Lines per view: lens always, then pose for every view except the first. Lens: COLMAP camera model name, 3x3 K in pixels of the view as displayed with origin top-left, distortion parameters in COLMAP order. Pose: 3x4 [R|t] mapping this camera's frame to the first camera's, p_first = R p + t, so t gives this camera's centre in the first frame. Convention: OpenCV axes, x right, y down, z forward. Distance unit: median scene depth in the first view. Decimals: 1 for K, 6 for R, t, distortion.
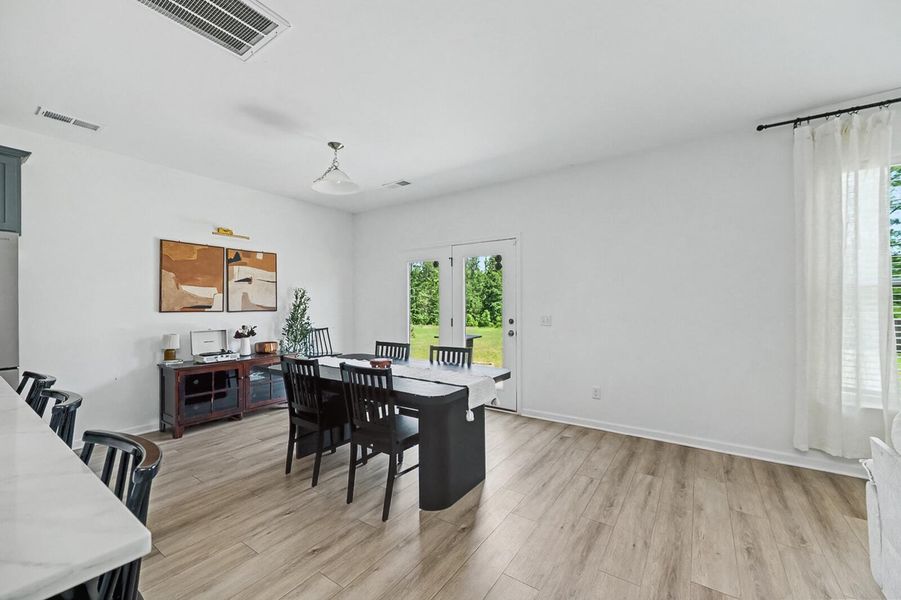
lens RADIAL K [[353.0, 0, 449.6], [0, 353.0, 303.2], [0, 0, 1]] dist [0.000644, 0.000042]
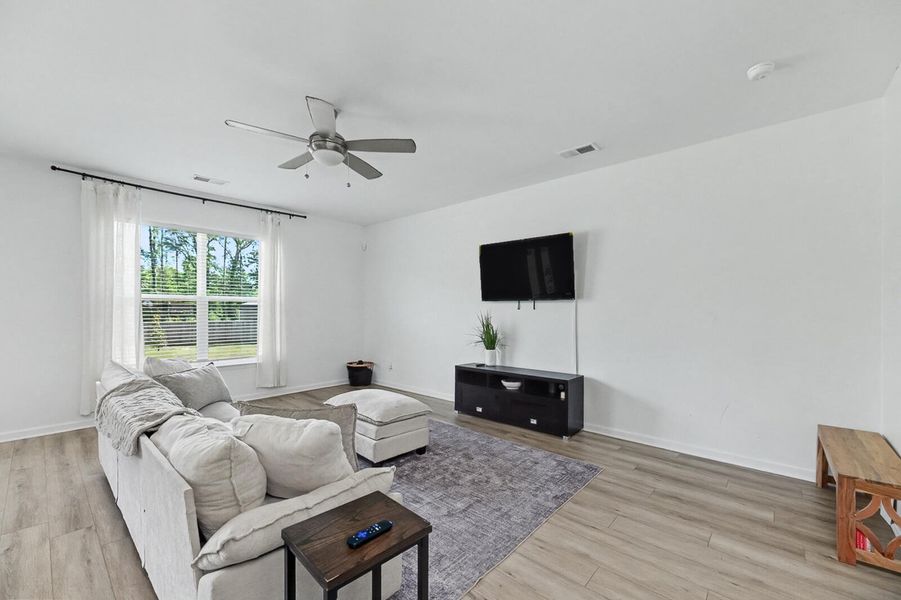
lens RADIAL K [[375.1, 0, 451.9], [0, 375.1, 312.1], [0, 0, 1]] dist [0.002098, 0.000053]
pose [[0.116417, -0.001080, 0.993200, -0.192033], [-0.008875, 0.999958, 0.002128, -0.001307], [-0.993161, -0.009063, 0.116403, -0.383442]]
